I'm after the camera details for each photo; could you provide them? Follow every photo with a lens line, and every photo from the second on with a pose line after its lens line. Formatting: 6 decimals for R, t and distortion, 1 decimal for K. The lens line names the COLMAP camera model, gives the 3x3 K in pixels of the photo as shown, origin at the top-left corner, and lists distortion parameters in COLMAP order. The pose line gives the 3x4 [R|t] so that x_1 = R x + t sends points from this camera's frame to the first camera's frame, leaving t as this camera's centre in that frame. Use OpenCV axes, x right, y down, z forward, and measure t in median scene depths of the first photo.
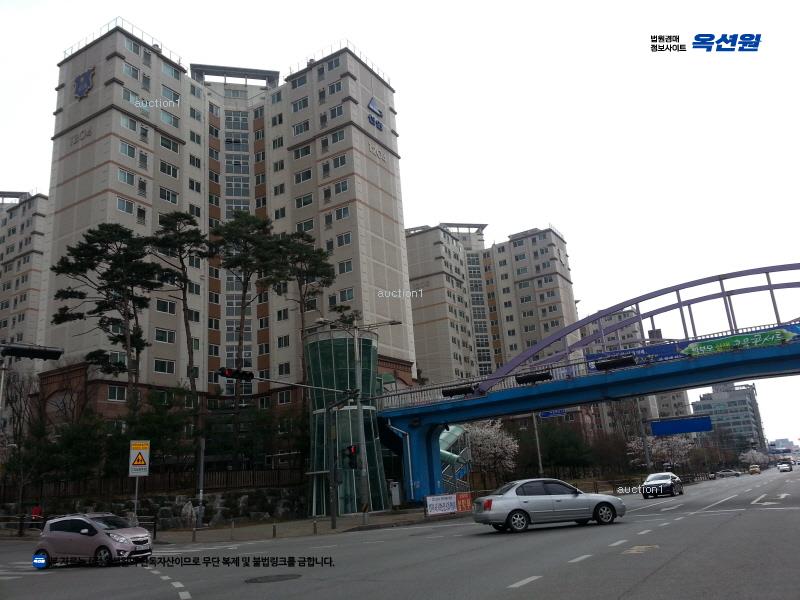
lens RADIAL K [[647.0, 0, 403.0], [0, 647.0, 301.7], [0, 0, 1]] dist [0.119248, -0.210899]
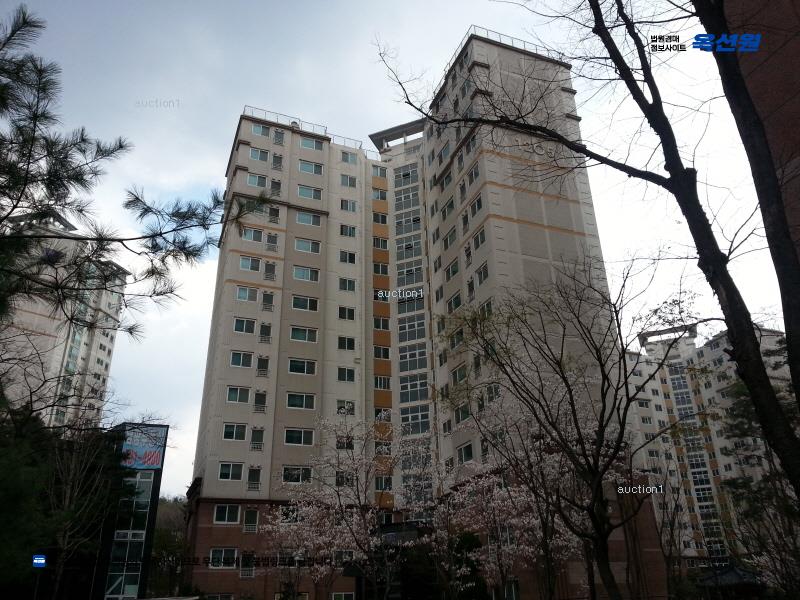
lens RADIAL K [[647.0, 0, 403.0], [0, 647.0, 301.7], [0, 0, 1]] dist [0.119248, -0.210899]
pose [[0.801670, -0.211461, -0.559115, 0.193148], [0.133212, 0.975017, -0.177755, 0.040163], [0.582735, 0.068020, 0.809811, 0.318621]]
